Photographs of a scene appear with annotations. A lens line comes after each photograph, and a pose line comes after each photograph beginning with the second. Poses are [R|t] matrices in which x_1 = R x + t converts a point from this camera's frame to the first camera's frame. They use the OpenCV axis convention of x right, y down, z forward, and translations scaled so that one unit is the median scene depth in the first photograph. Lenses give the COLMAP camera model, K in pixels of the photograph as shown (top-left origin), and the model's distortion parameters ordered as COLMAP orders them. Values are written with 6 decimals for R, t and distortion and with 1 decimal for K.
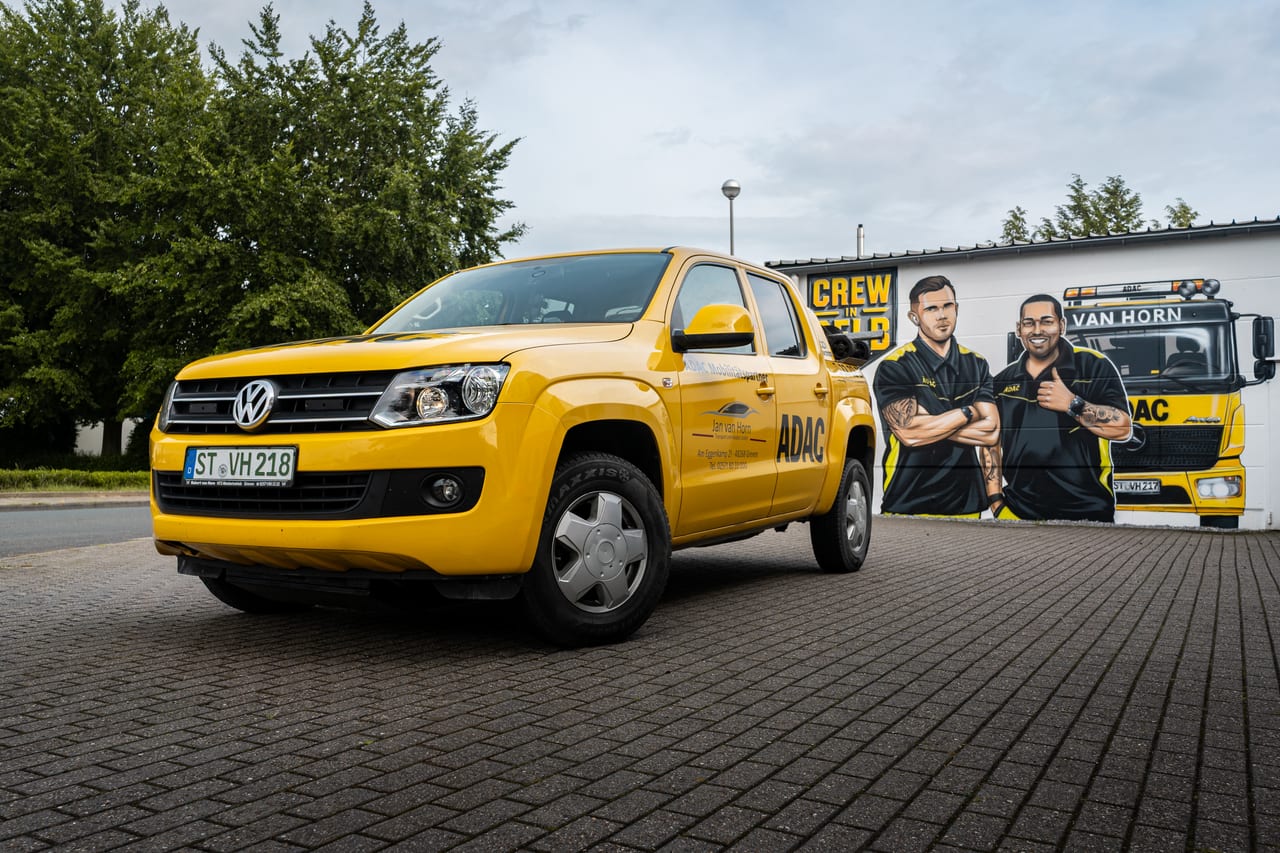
lens RADIAL K [[1050.1, 0, 640.0], [0, 1050.1, 446.4], [0, 0, 1]] dist [-0.014990, -0.003996]
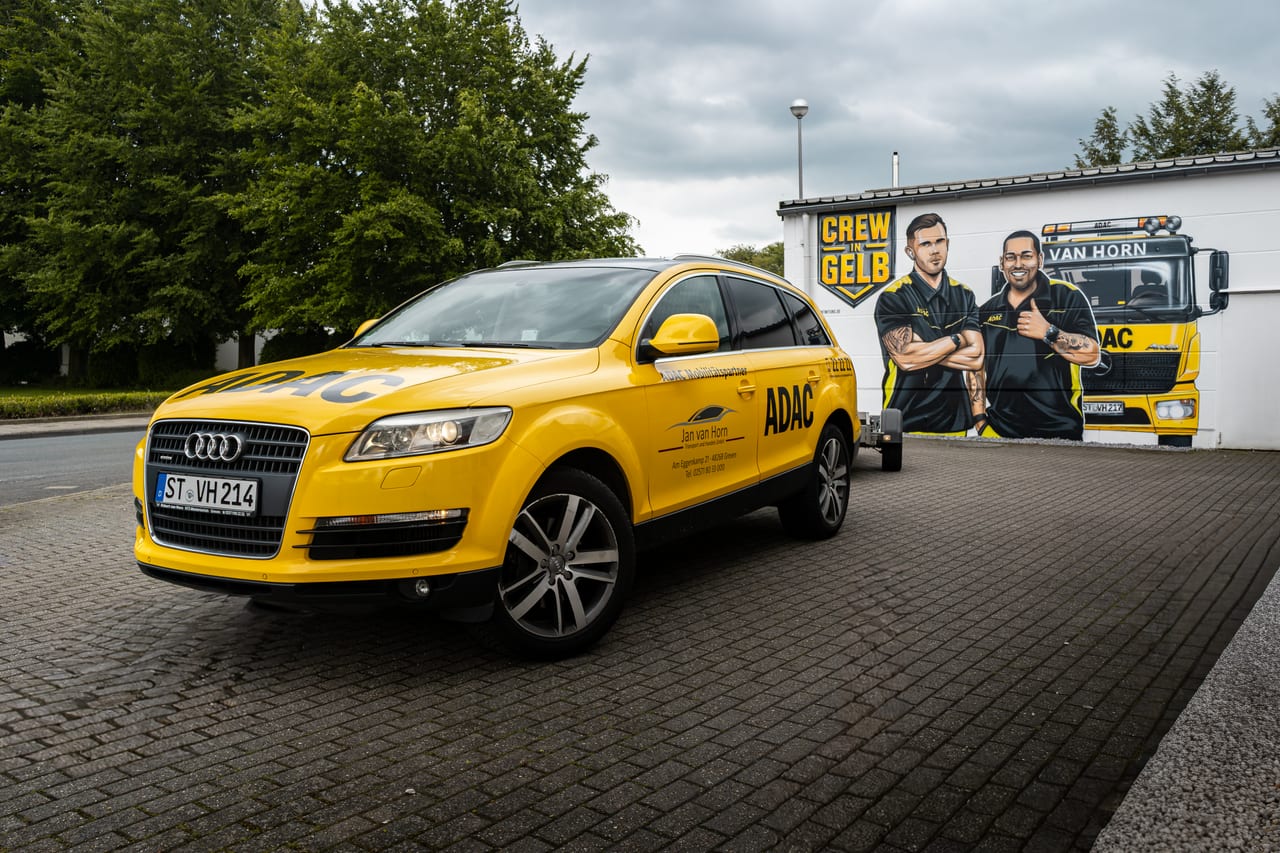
lens RADIAL K [[1047.2, 0, 669.7], [0, 1047.2, 424.2], [0, 0, 1]] dist [-0.004238, -0.003508]
pose [[0.994966, -0.007252, -0.099949, 0.125137], [0.015204, 0.996756, 0.079035, -0.036129], [0.099052, -0.080157, 0.991849, -0.124055]]
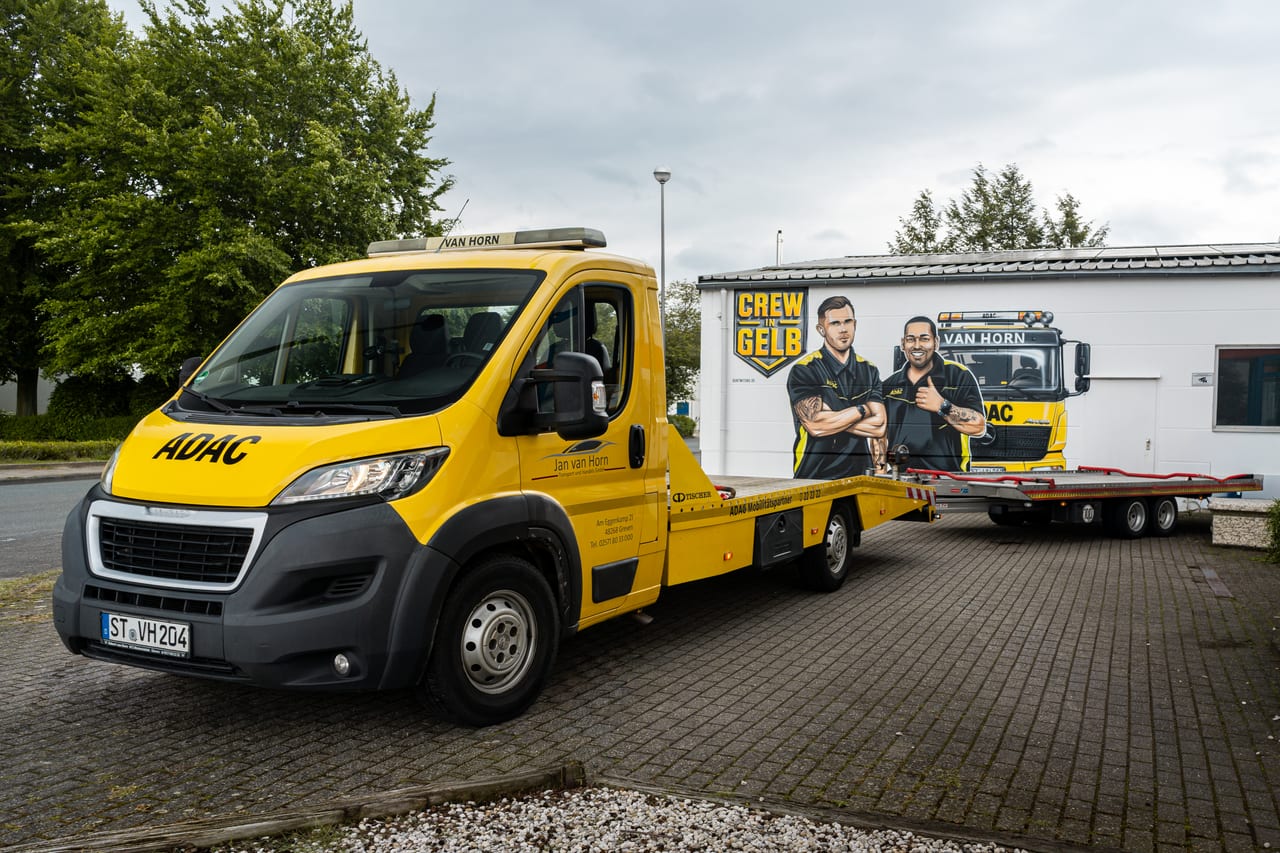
lens RADIAL K [[1091.4, 0, 725.1], [0, 1091.4, 477.4], [0, 0, 1]] dist [-0.004250, -0.005564]
pose [[0.987613, -0.000491, 0.156907, -0.047436], [-0.011994, 0.996833, 0.078616, -0.053193], [-0.156449, -0.079524, 0.984479, -0.245149]]
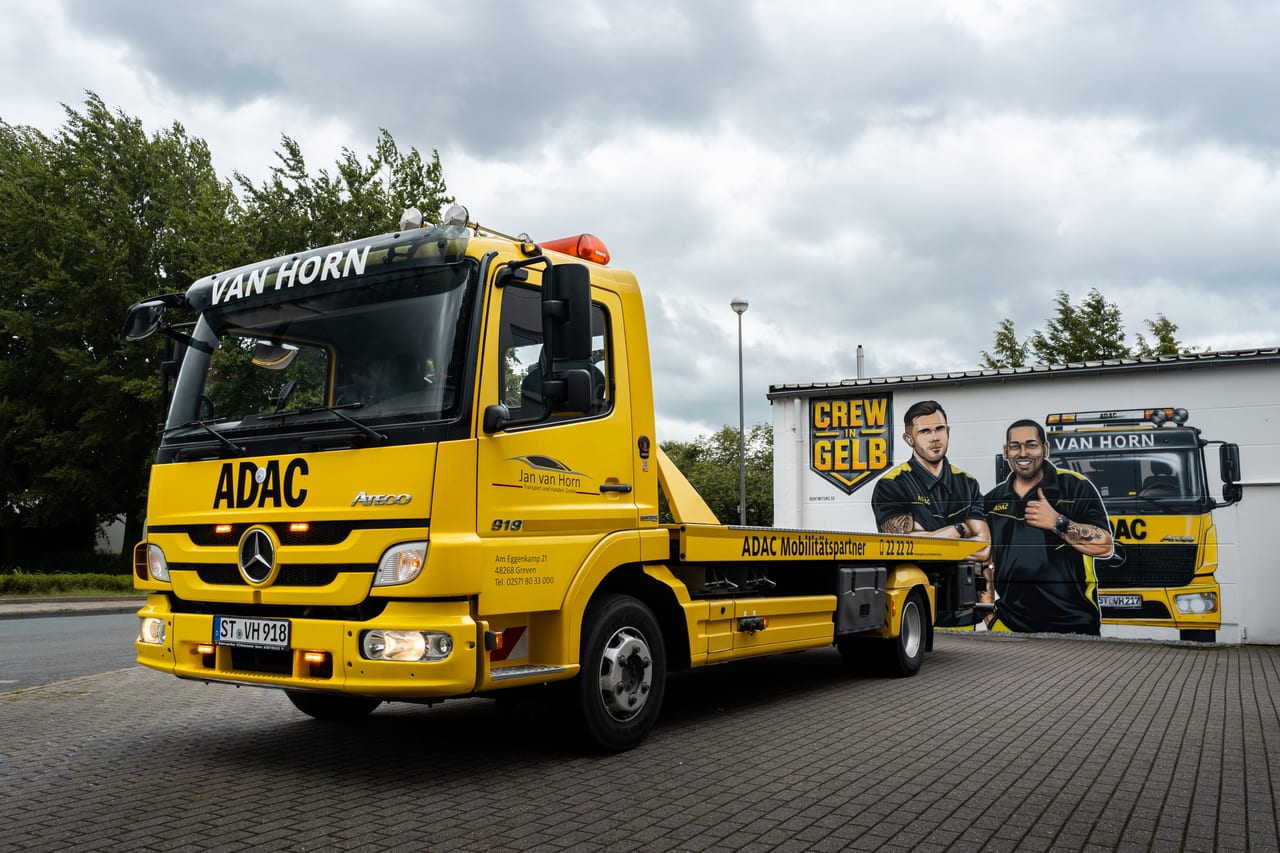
lens RADIAL K [[1038.0, 0, 671.0], [0, 1038.0, 430.4], [0, 0, 1]] dist [-0.014910, -0.001758]
pose [[0.999836, 0.004589, 0.017528, 0.000514], [-0.002752, 0.994639, -0.103376, -0.022910], [-0.017909, 0.103311, 0.994488, -0.049658]]
